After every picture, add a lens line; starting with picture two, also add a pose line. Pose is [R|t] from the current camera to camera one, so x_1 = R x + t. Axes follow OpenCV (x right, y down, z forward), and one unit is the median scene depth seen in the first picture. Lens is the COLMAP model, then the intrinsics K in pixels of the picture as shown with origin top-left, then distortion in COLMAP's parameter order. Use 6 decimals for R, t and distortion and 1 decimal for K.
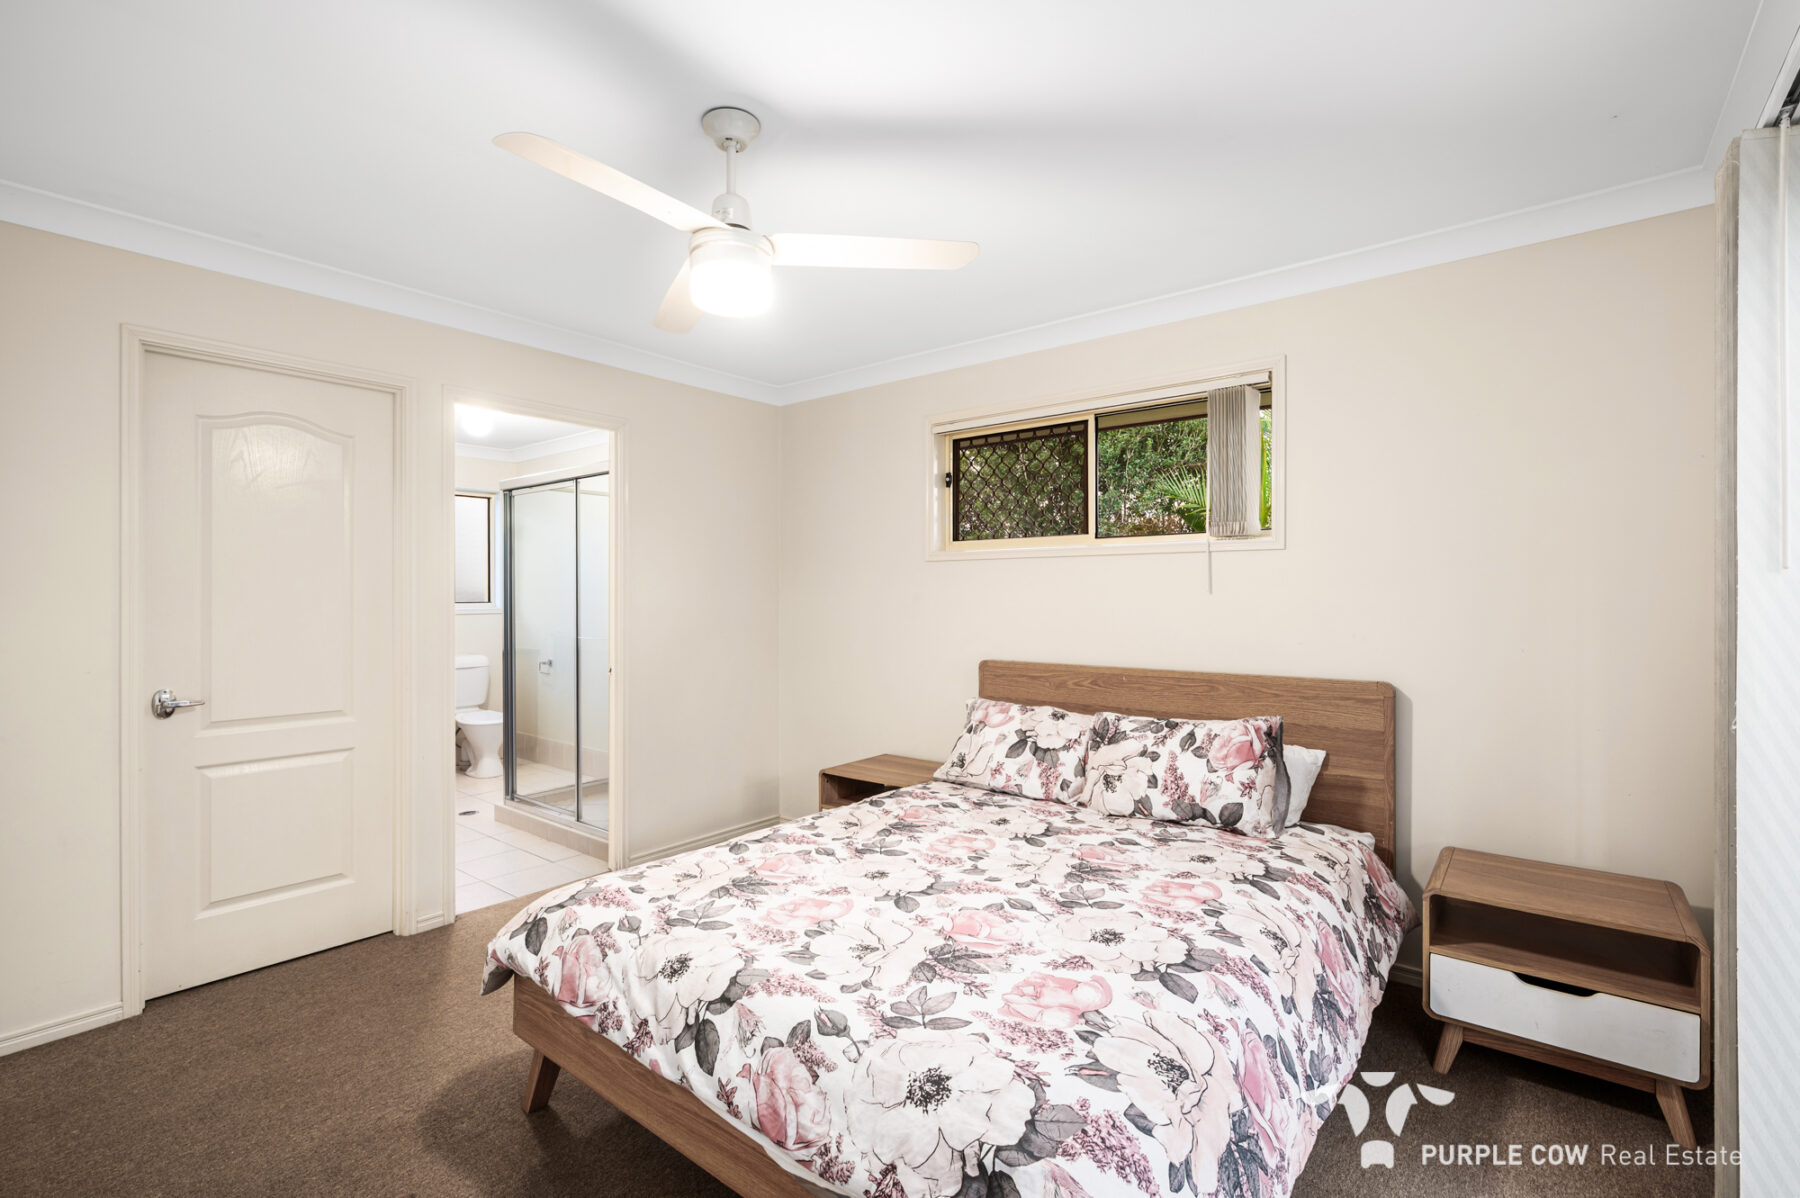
lens RADIAL K [[810.9, 0, 890.3], [0, 810.9, 590.3], [0, 0, 1]] dist [-0.003600, 0.000008]
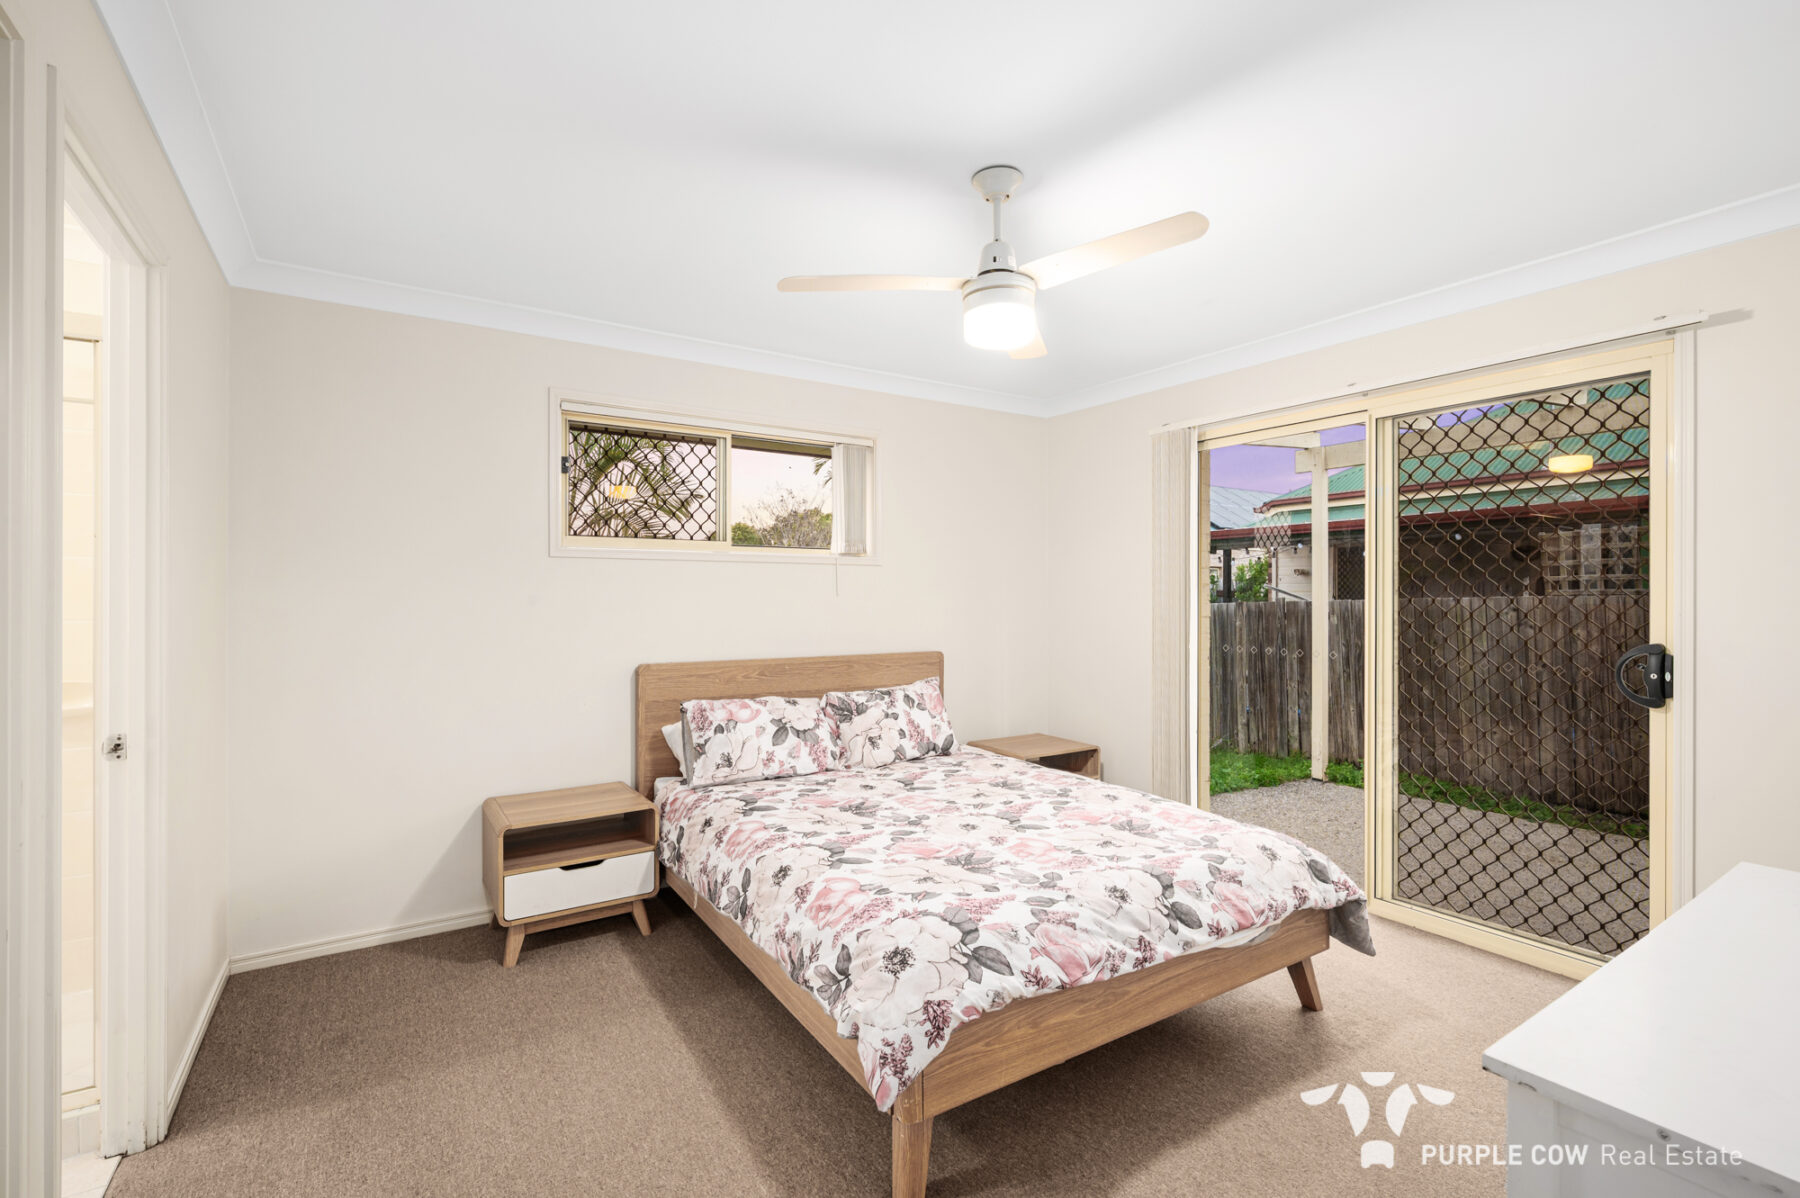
lens RADIAL K [[810.9, 0, 890.3], [0, 810.9, 590.3], [0, 0, 1]] dist [-0.003600, 0.000008]
pose [[0.313350, 0.008396, 0.949601, -1.244671], [-0.007178, 0.999953, -0.006473, 0.004088], [-0.949611, -0.004788, 0.313395, 0.750540]]
